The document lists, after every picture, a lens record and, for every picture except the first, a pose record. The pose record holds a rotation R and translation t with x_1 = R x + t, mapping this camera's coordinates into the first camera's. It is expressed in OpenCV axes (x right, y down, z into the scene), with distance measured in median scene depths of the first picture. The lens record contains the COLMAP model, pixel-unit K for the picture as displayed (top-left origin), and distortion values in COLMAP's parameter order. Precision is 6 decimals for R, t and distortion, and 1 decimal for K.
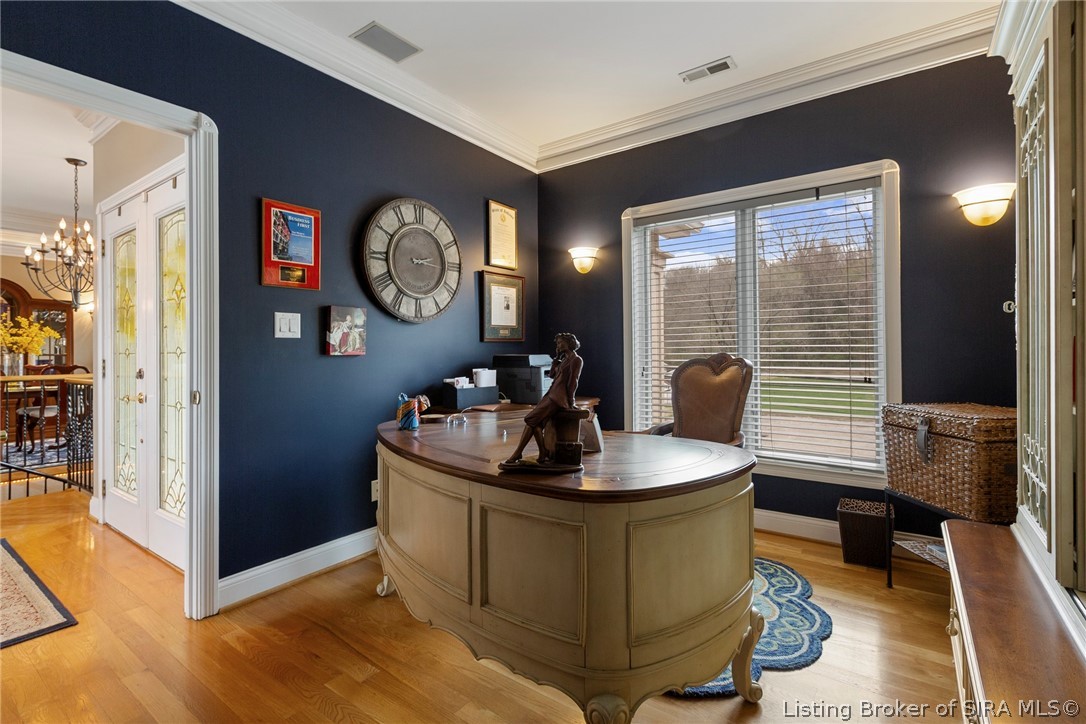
lens RADIAL K [[493.3, 0, 541.0], [0, 493.3, 355.8], [0, 0, 1]] dist [0.004577, -0.002760]
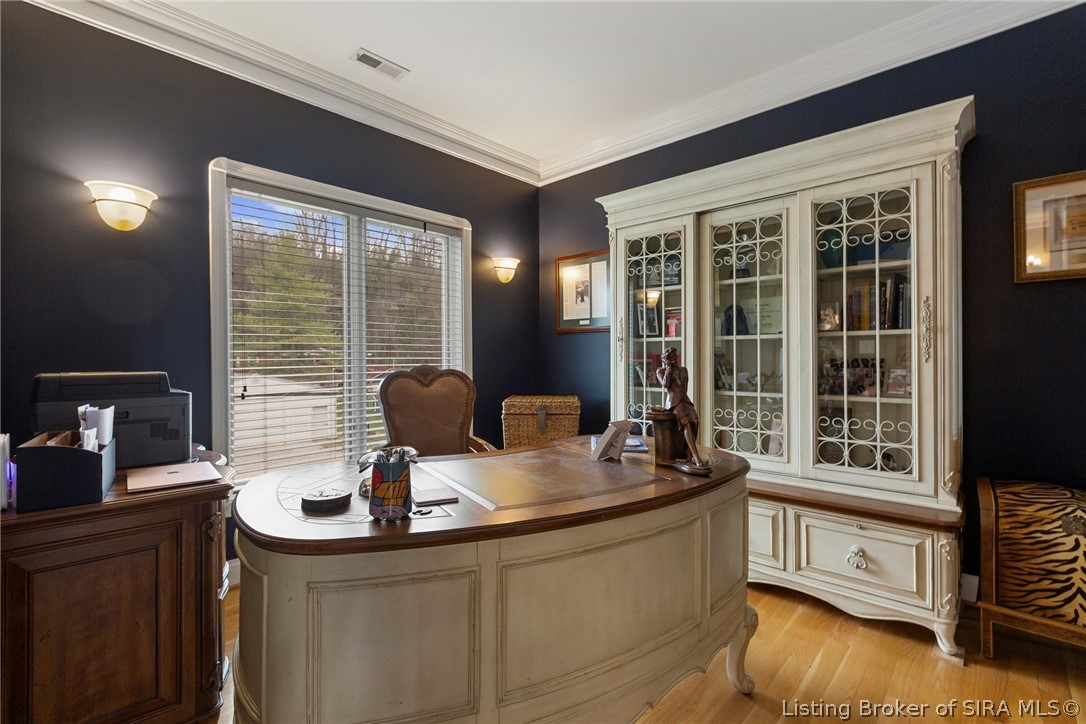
lens RADIAL K [[493.3, 0, 541.1], [0, 493.3, 360.3], [0, 0, 1]] dist [0.004577, -0.002760]
pose [[0.145797, -0.000240, 0.989314, -0.579906], [0.002918, 0.999996, -0.000188, -0.012314], [-0.989310, 0.002914, 0.145797, 0.584167]]
